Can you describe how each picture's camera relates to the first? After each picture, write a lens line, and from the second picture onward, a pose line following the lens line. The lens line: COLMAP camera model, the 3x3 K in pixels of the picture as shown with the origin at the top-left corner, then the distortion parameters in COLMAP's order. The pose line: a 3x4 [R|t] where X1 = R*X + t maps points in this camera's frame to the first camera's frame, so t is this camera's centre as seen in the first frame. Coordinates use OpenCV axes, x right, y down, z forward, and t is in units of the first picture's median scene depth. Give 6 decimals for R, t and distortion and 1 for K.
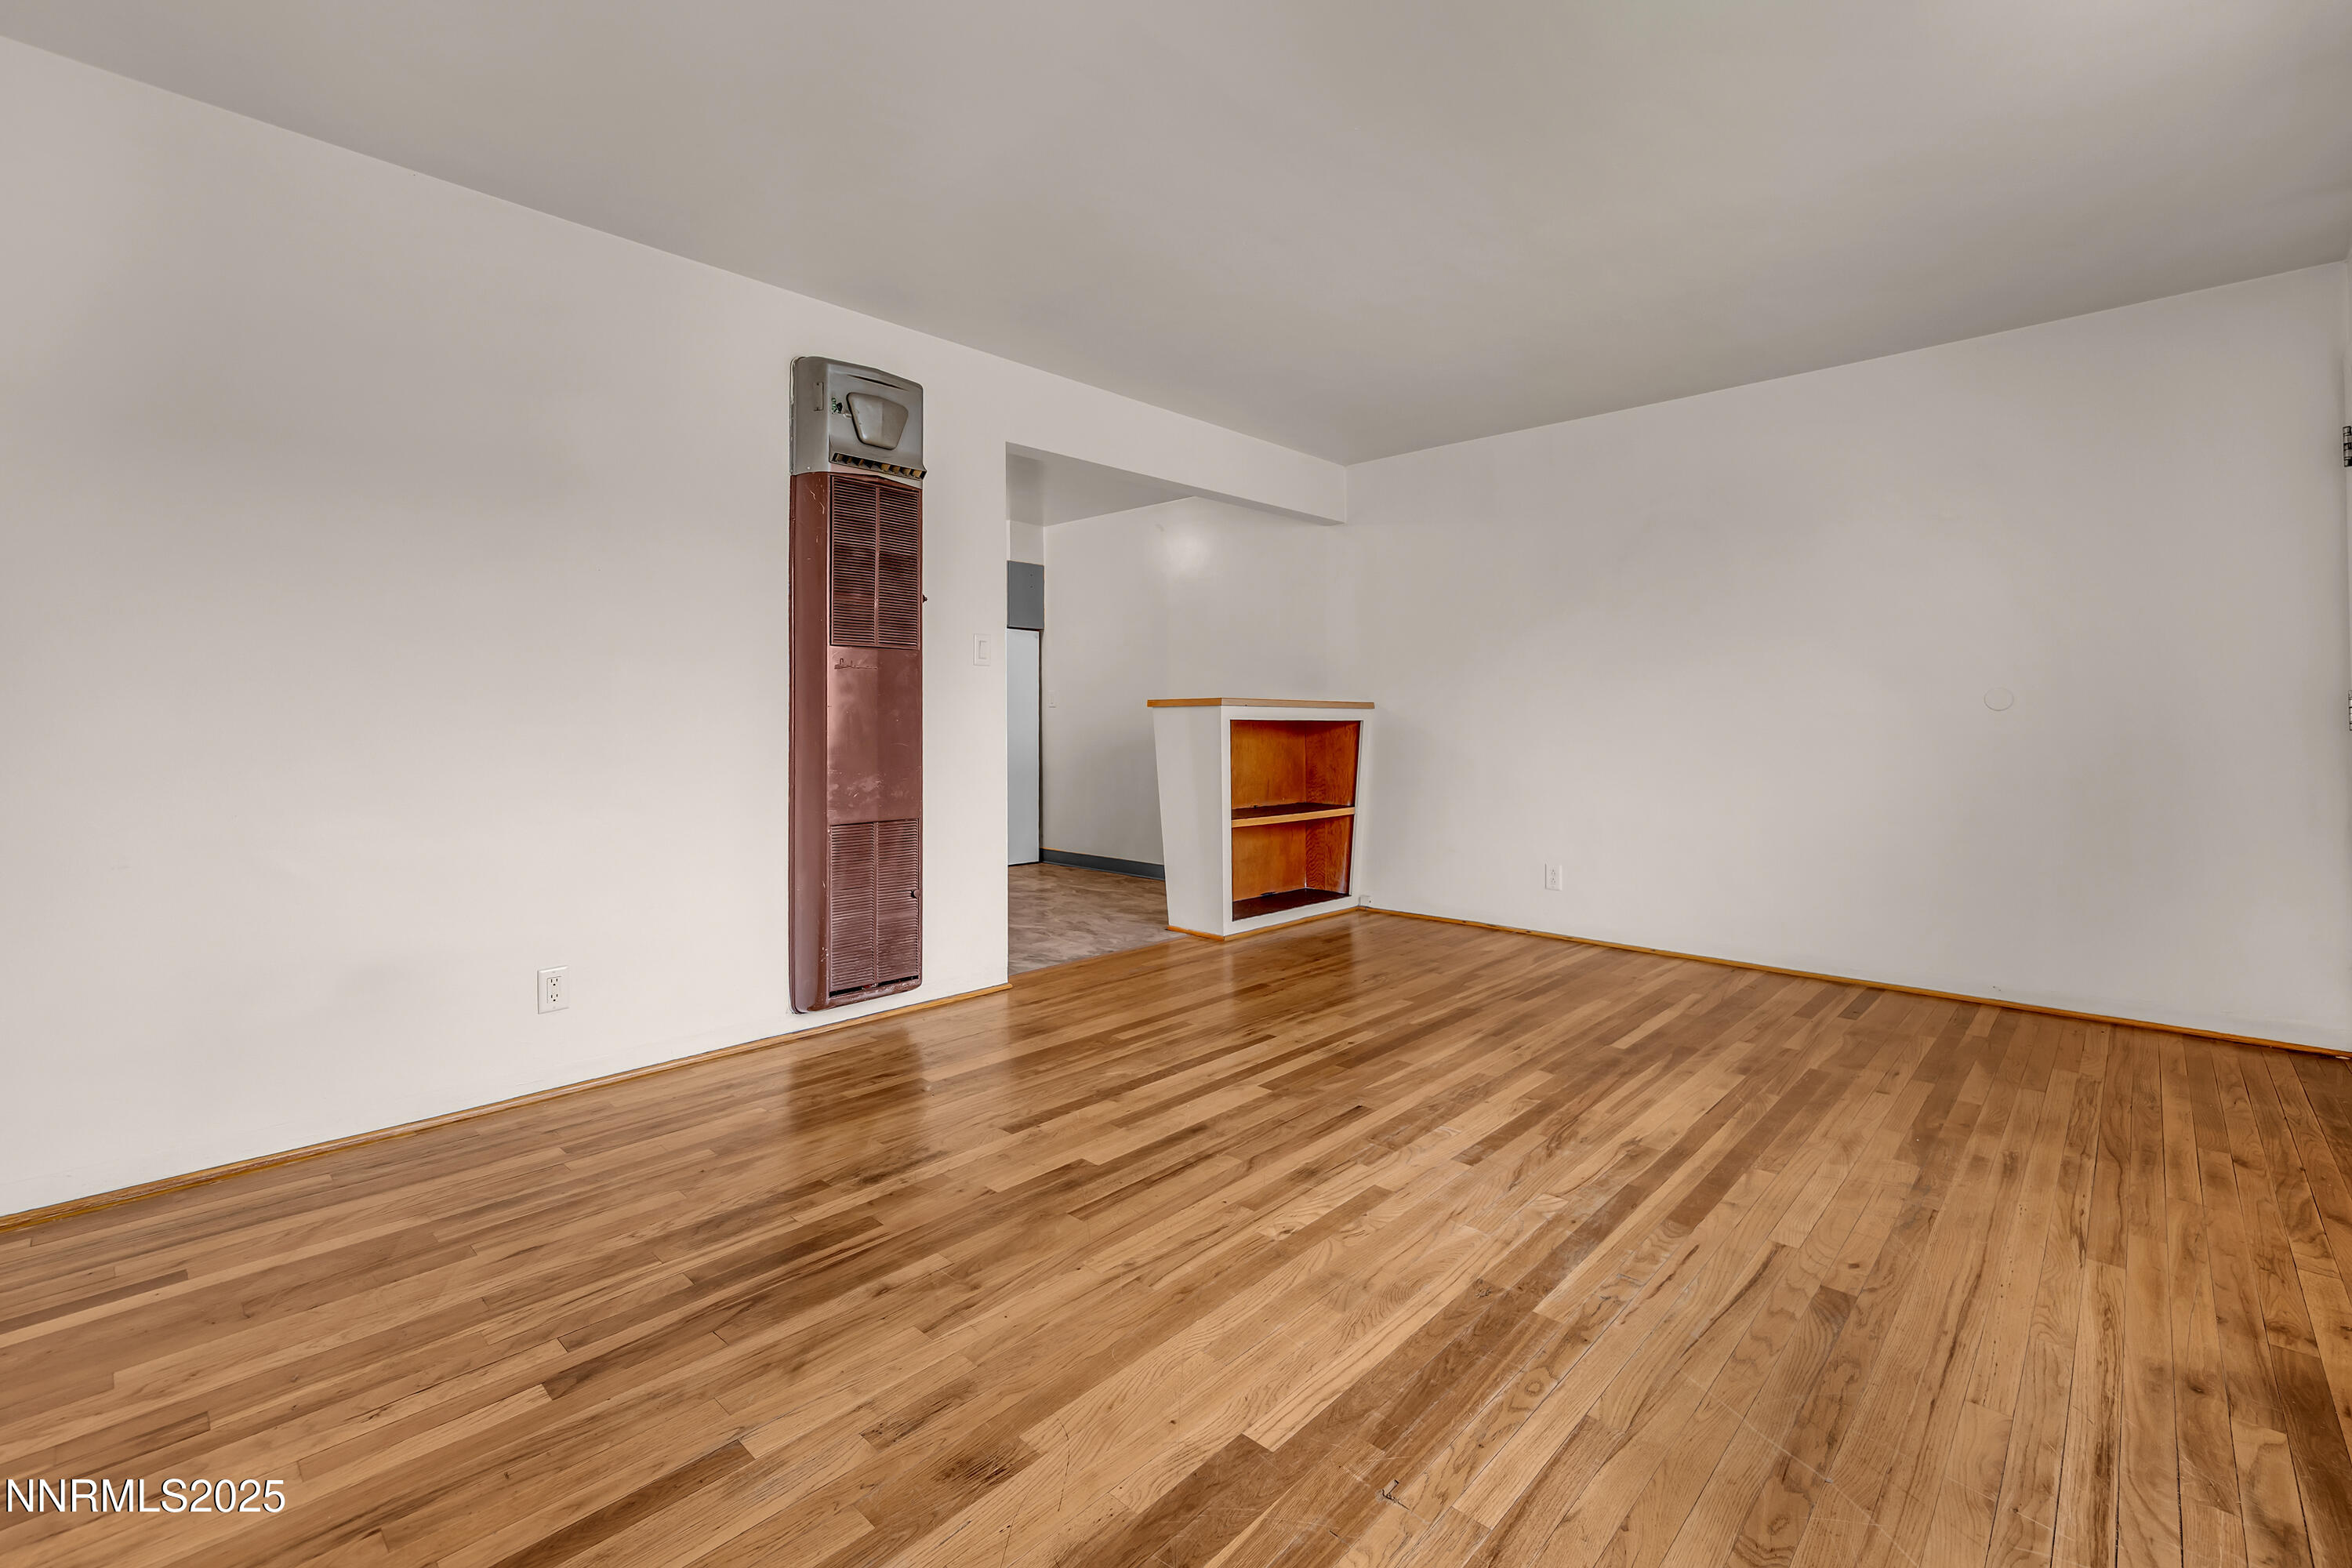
lens RADIAL K [[1017.8, 0, 1196.3], [0, 1017.8, 727.5], [0, 0, 1]] dist [0.002301, -0.000305]
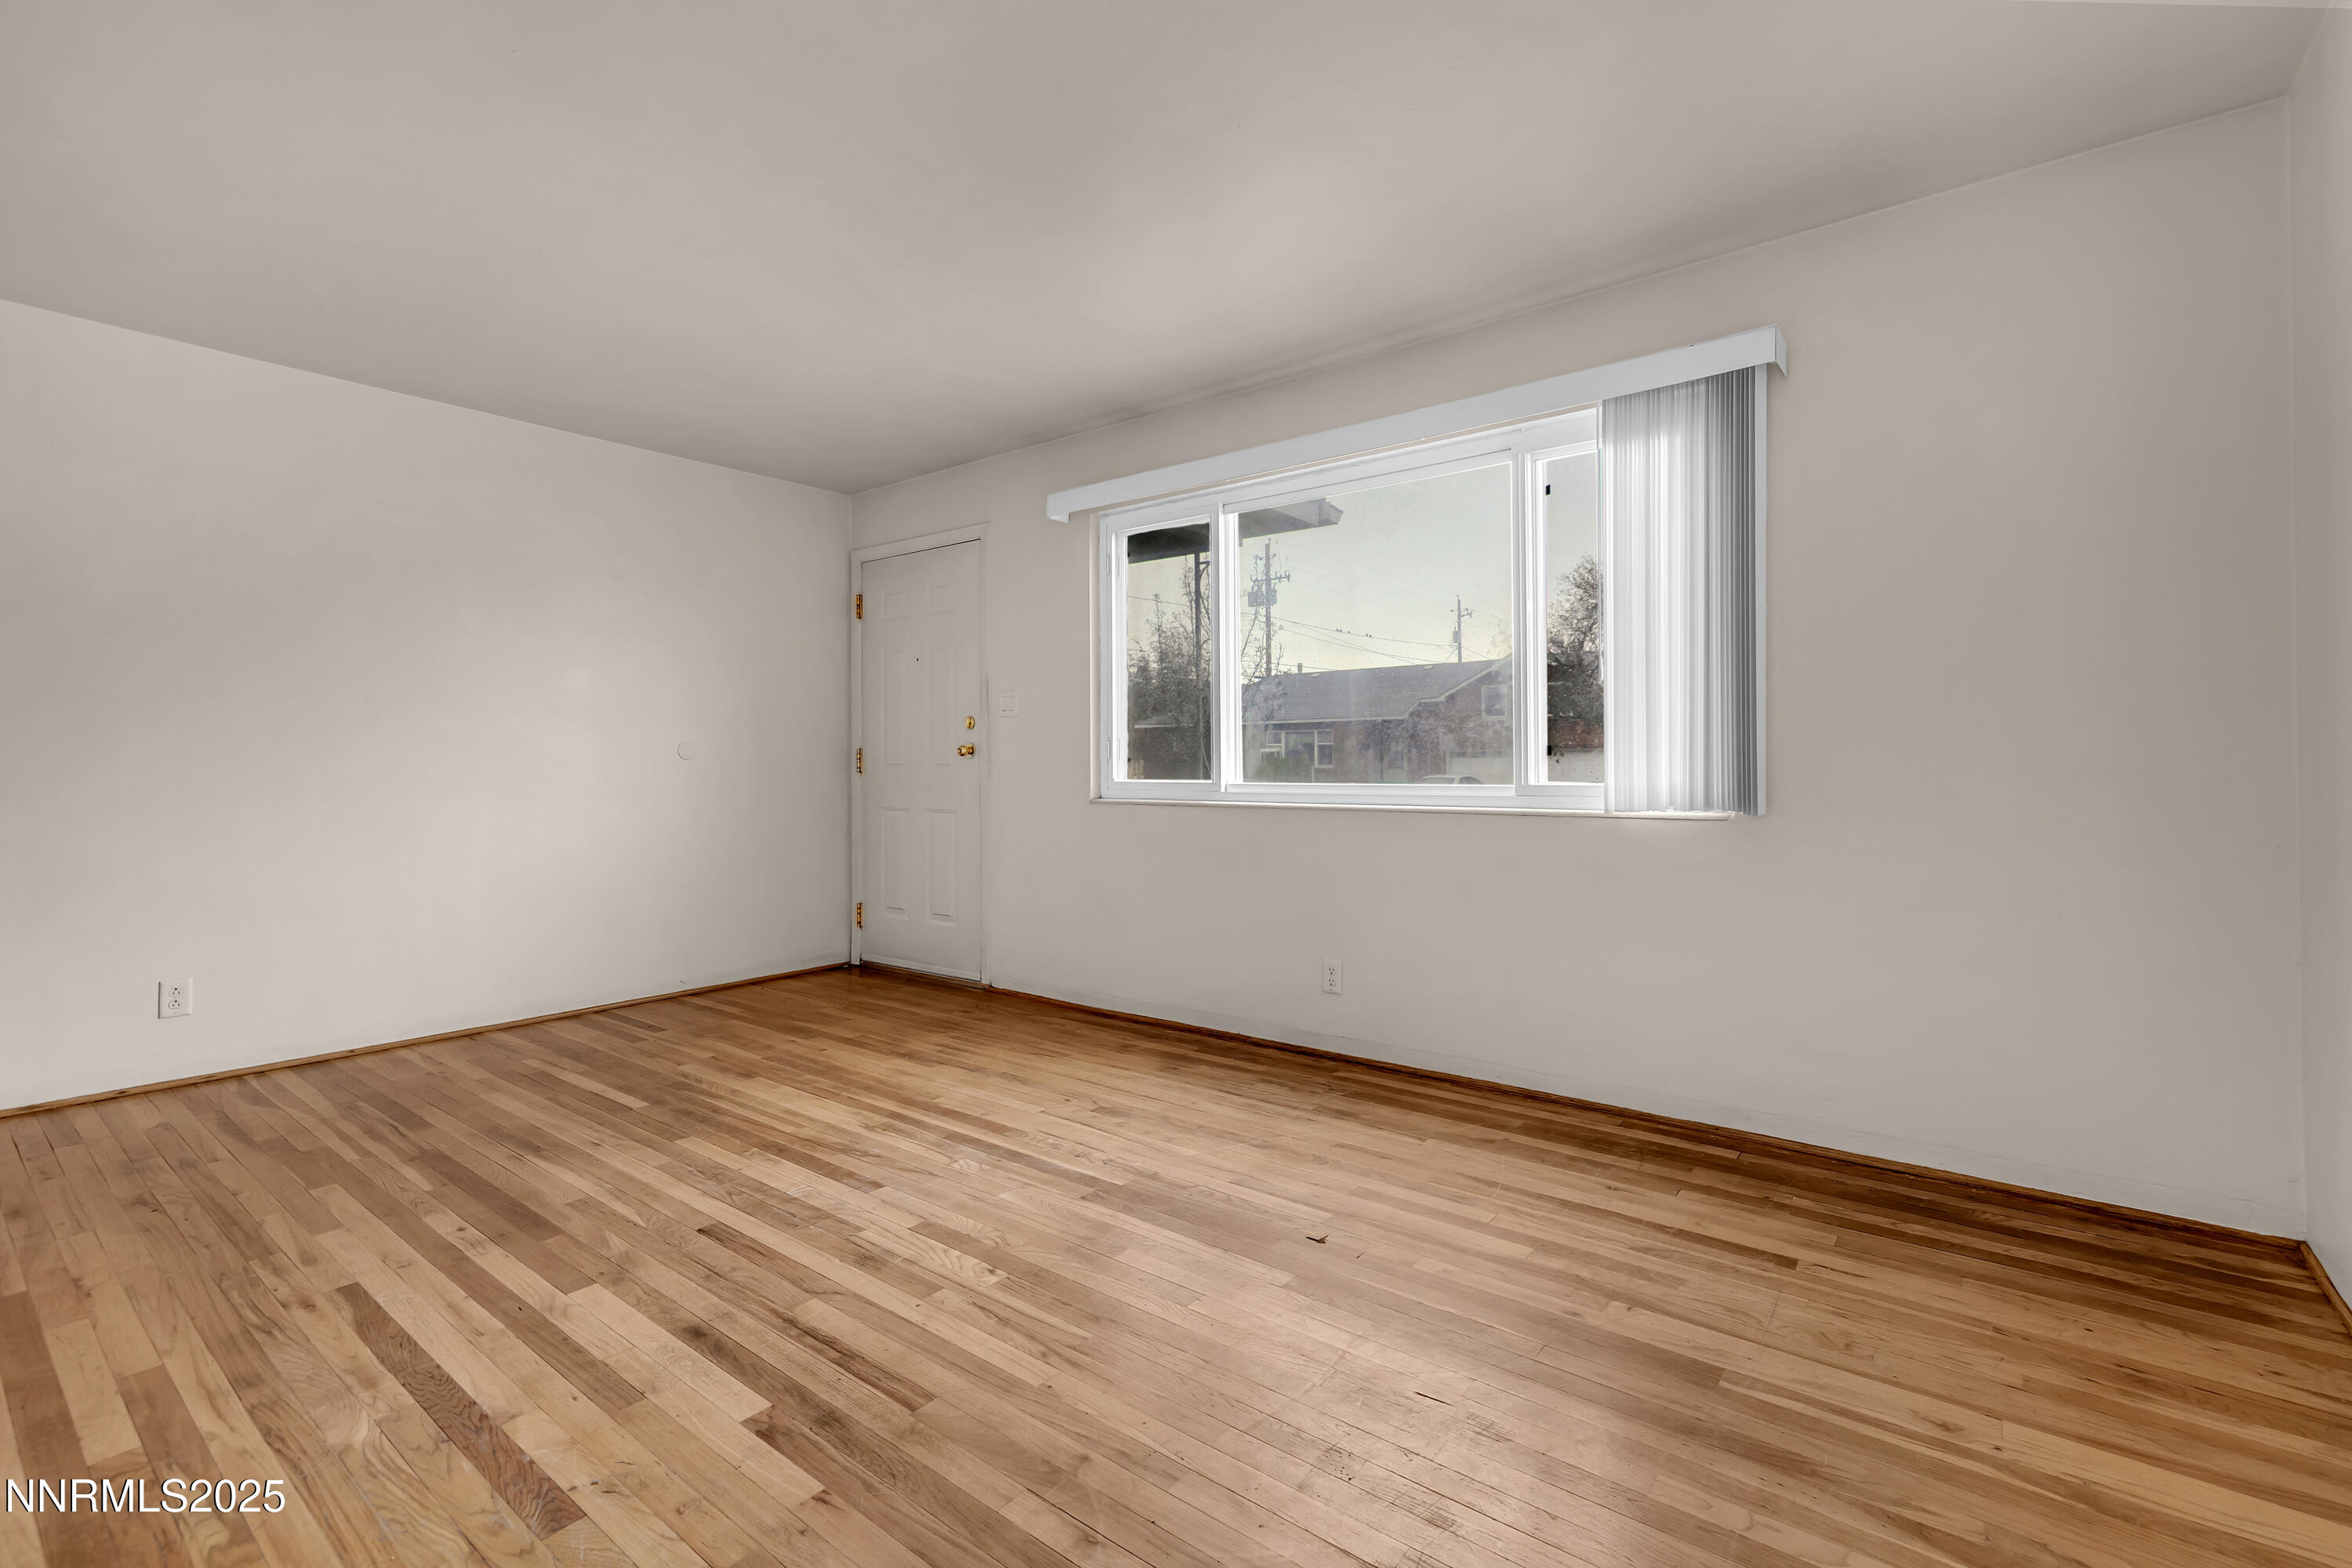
lens RADIAL K [[1017.8, 0, 1196.3], [0, 1017.8, 727.5], [0, 0, 1]] dist [0.002301, -0.000305]
pose [[-0.085349, 0.035449, 0.995720, -0.848478], [0.011961, 0.999331, -0.034552, -0.006977], [-0.996279, 0.008961, -0.085716, 0.779098]]
